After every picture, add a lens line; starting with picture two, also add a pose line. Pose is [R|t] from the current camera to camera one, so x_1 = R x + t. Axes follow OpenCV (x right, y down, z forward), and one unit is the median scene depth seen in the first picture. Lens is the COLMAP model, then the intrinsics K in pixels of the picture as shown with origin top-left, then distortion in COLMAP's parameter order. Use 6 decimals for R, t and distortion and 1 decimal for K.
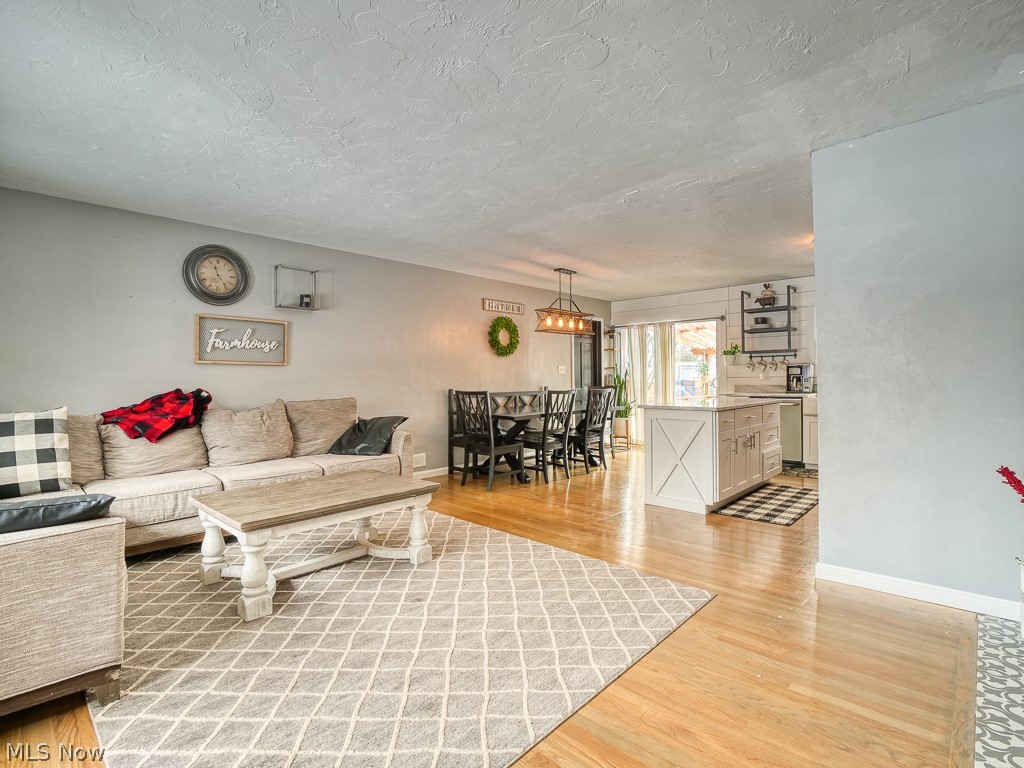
lens RADIAL K [[507.6, 0, 508.6], [0, 507.6, 376.4], [0, 0, 1]] dist [-0.011193, -0.000928]
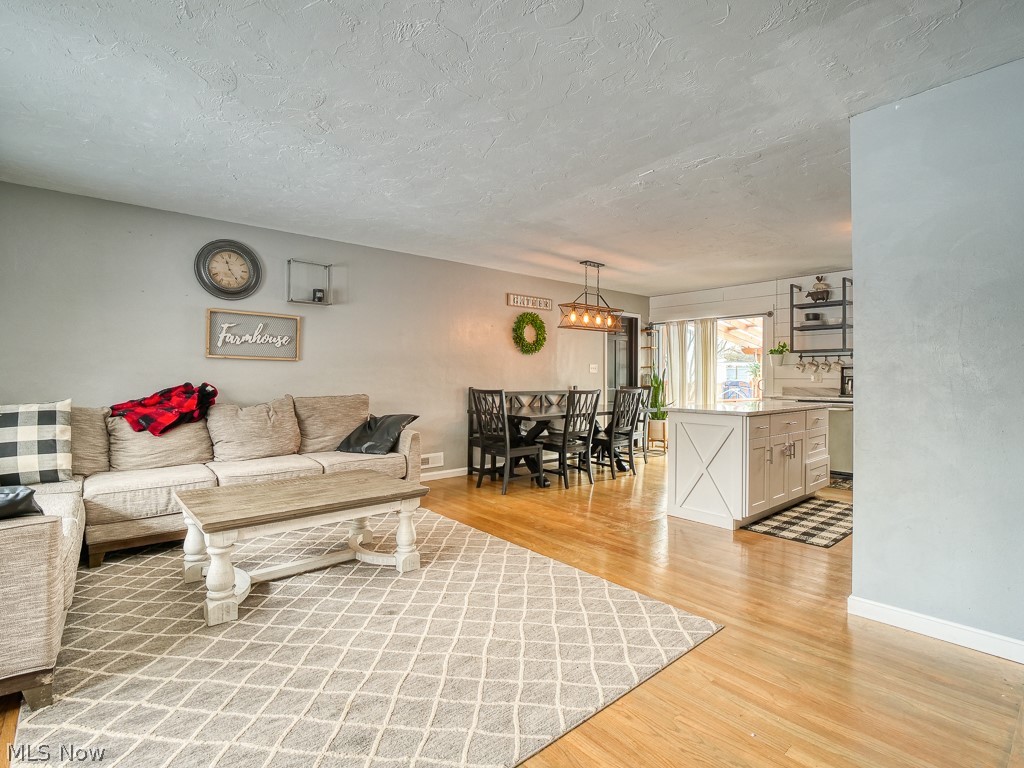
lens RADIAL K [[510.4, 0, 508.0], [0, 510.4, 376.4], [0, 0, 1]] dist [-0.013585, 0.000890]
pose [[0.994550, 0.012685, -0.103489, 0.099087], [-0.012337, 0.999916, 0.004007, -0.000290], [0.103532, -0.002708, 0.994622, 0.070666]]
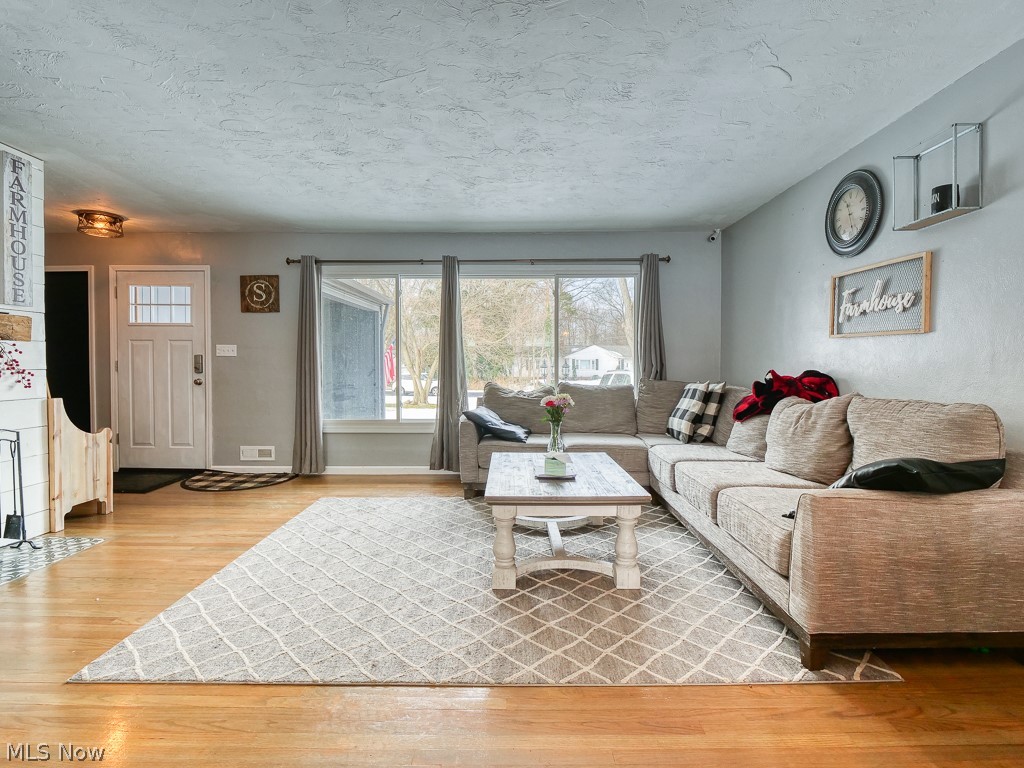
lens RADIAL K [[507.6, 0, 508.6], [0, 507.6, 376.4], [0, 0, 1]] dist [-0.011193, -0.000928]
pose [[-0.731698, 0.026189, -0.681126, 0.337289], [0.006130, 0.999474, 0.031843, 0.005294], [0.681601, 0.019124, -0.731474, 1.491442]]
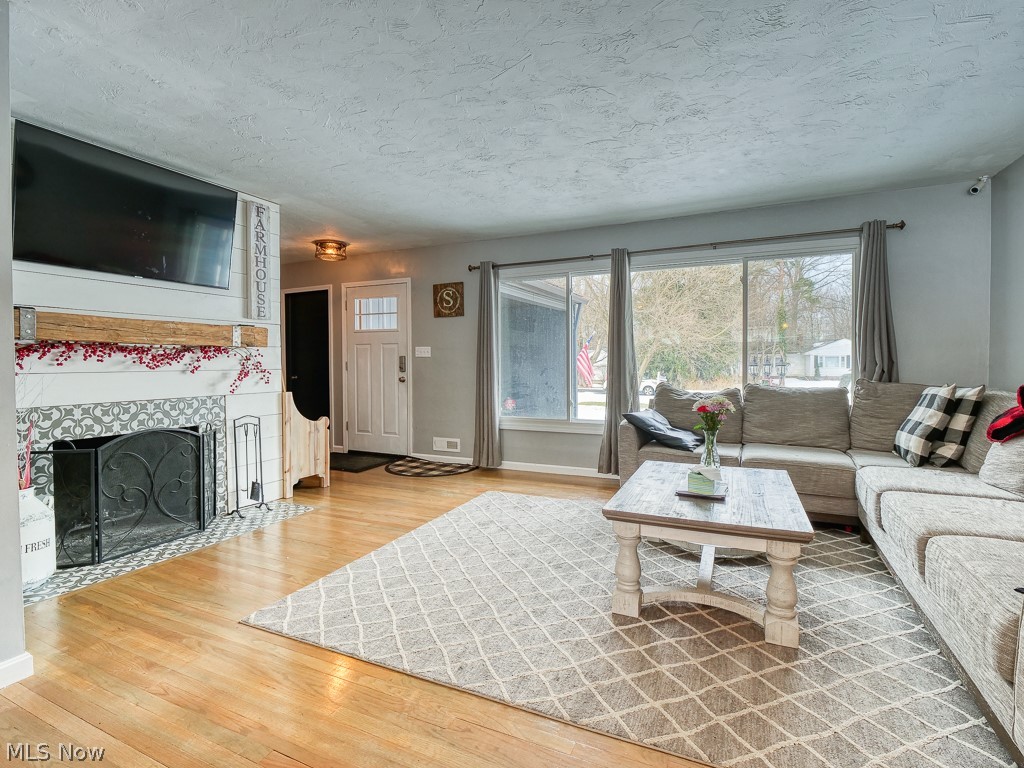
lens RADIAL K [[507.6, 0, 508.6], [0, 507.6, 376.4], [0, 0, 1]] dist [-0.011193, -0.000928]
pose [[-0.949136, 0.023898, -0.313959, 0.190382], [0.015032, 0.999418, 0.030631, 0.005311], [0.314508, 0.024354, -0.948942, 1.523532]]
